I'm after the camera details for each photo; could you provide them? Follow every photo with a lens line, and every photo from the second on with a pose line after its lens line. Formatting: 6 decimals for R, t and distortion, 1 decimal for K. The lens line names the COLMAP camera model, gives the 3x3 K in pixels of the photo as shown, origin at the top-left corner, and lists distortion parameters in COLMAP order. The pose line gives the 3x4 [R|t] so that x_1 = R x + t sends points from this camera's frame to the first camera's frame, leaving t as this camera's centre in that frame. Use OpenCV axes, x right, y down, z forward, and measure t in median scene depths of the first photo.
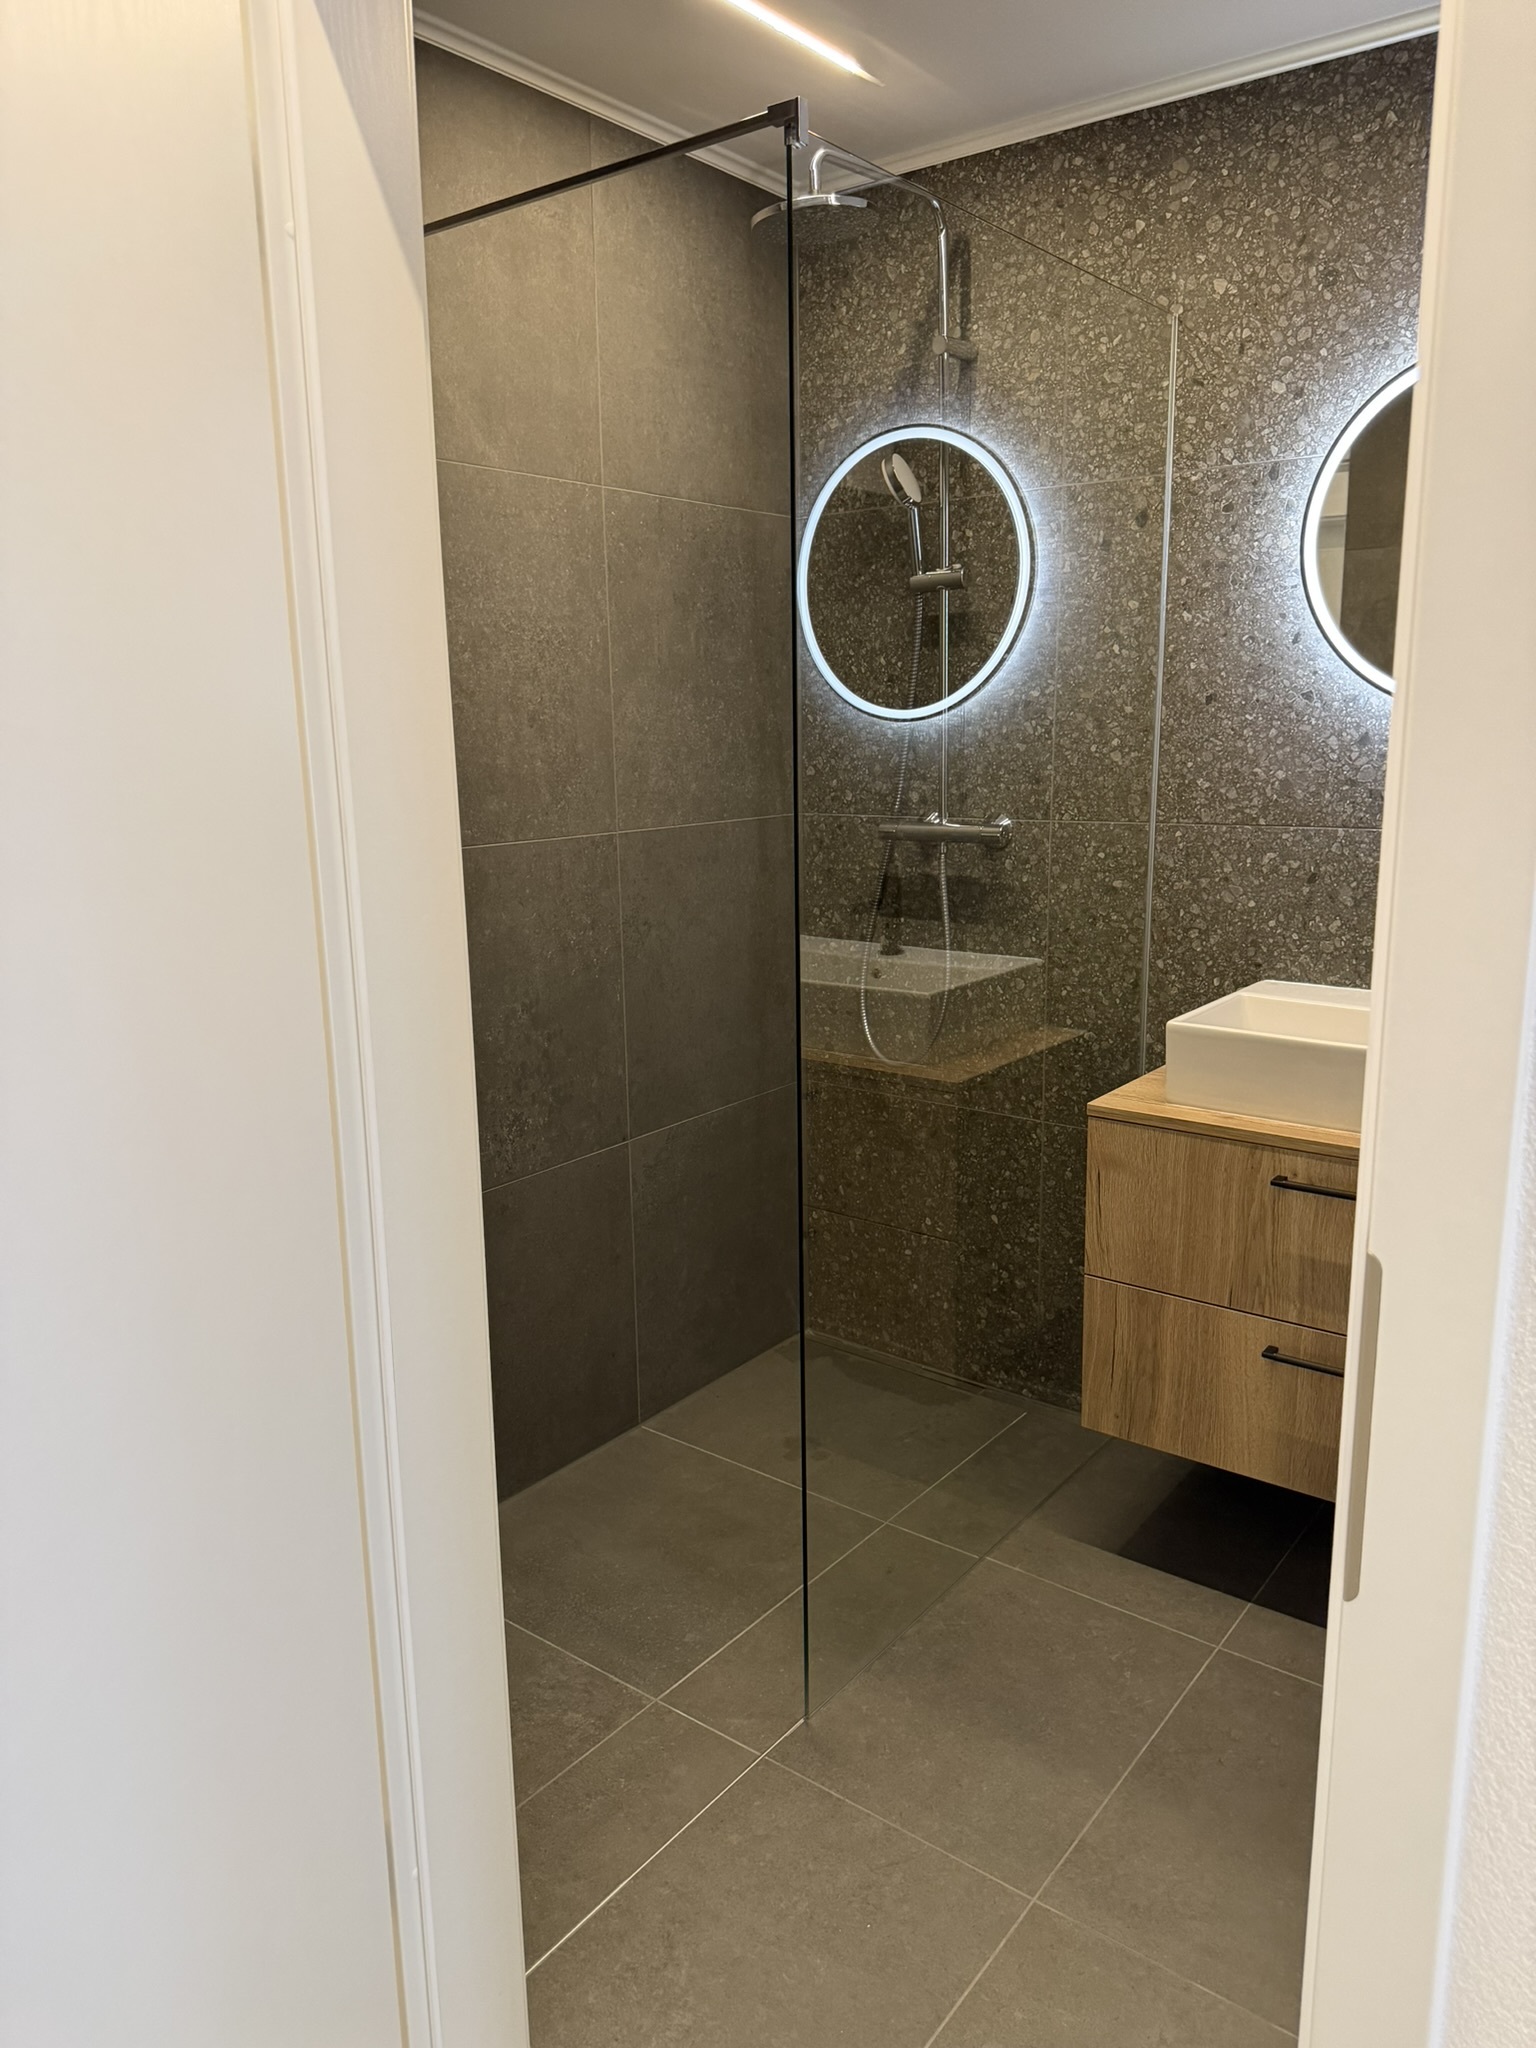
lens RADIAL K [[1456.6, 0, 758.9], [0, 1456.6, 1018.0], [0, 0, 1]] dist [-0.002031, -0.001520]
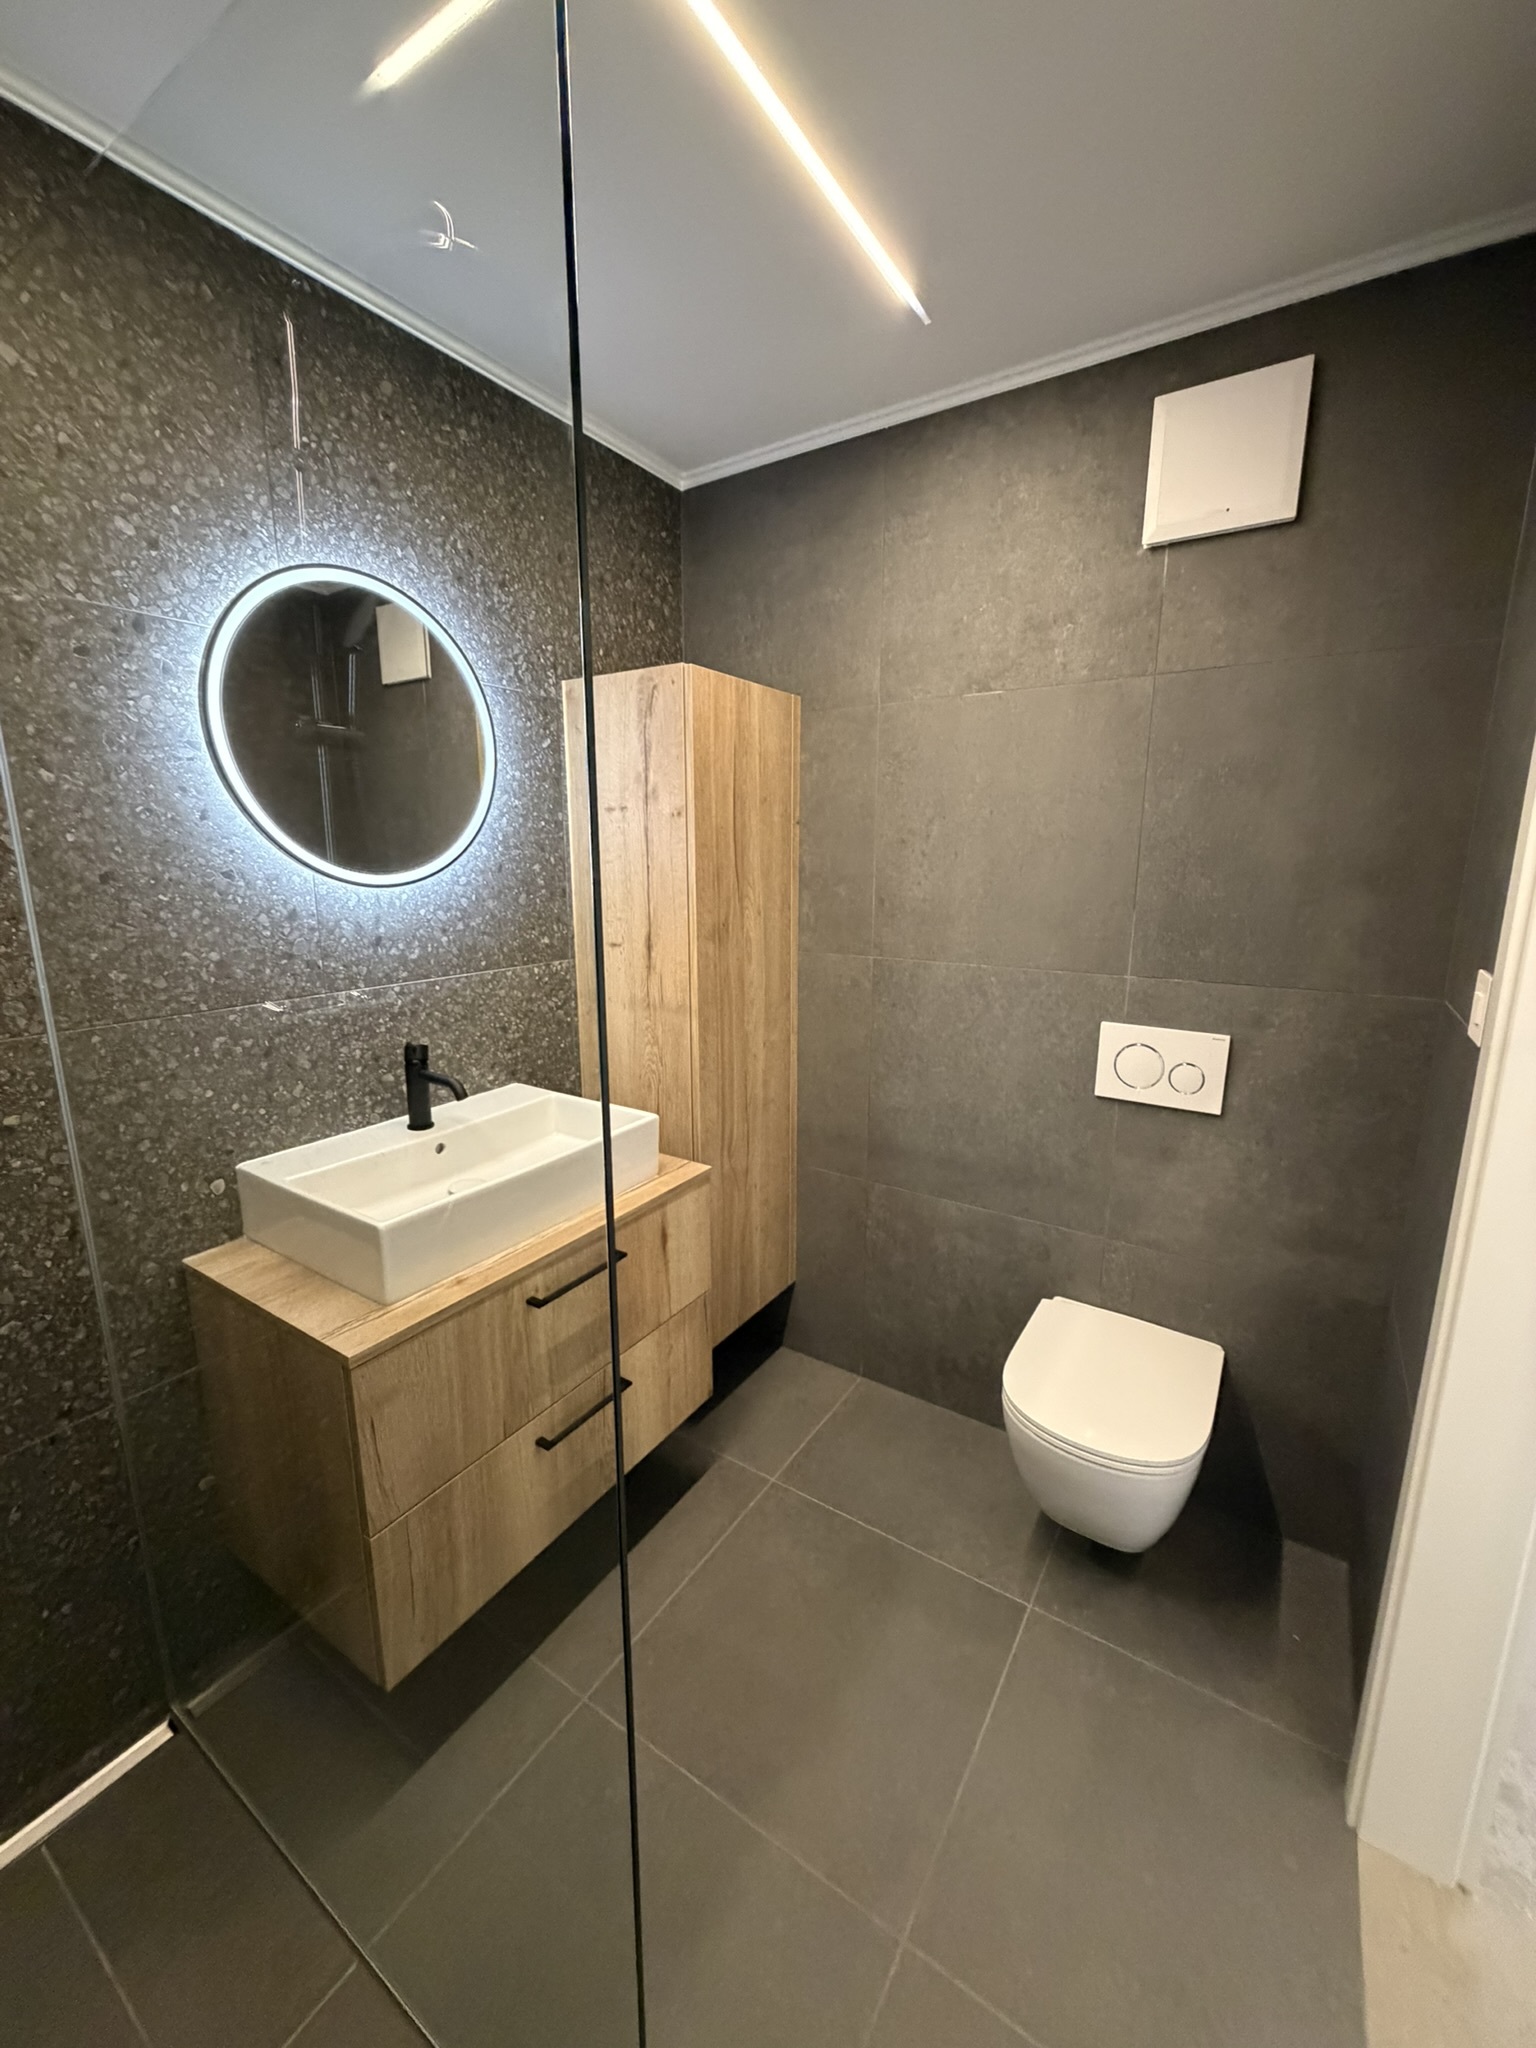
lens RADIAL K [[829.5, 0, 768.0], [0, 829.5, 1024.0], [0, 0, 1]] dist [0.004769, -0.000242]
pose [[-0.075188, -0.184694, 0.979916, -0.212783], [0.200161, 0.959901, 0.196280, -0.158592], [-0.976874, 0.210899, -0.035205, 0.672156]]
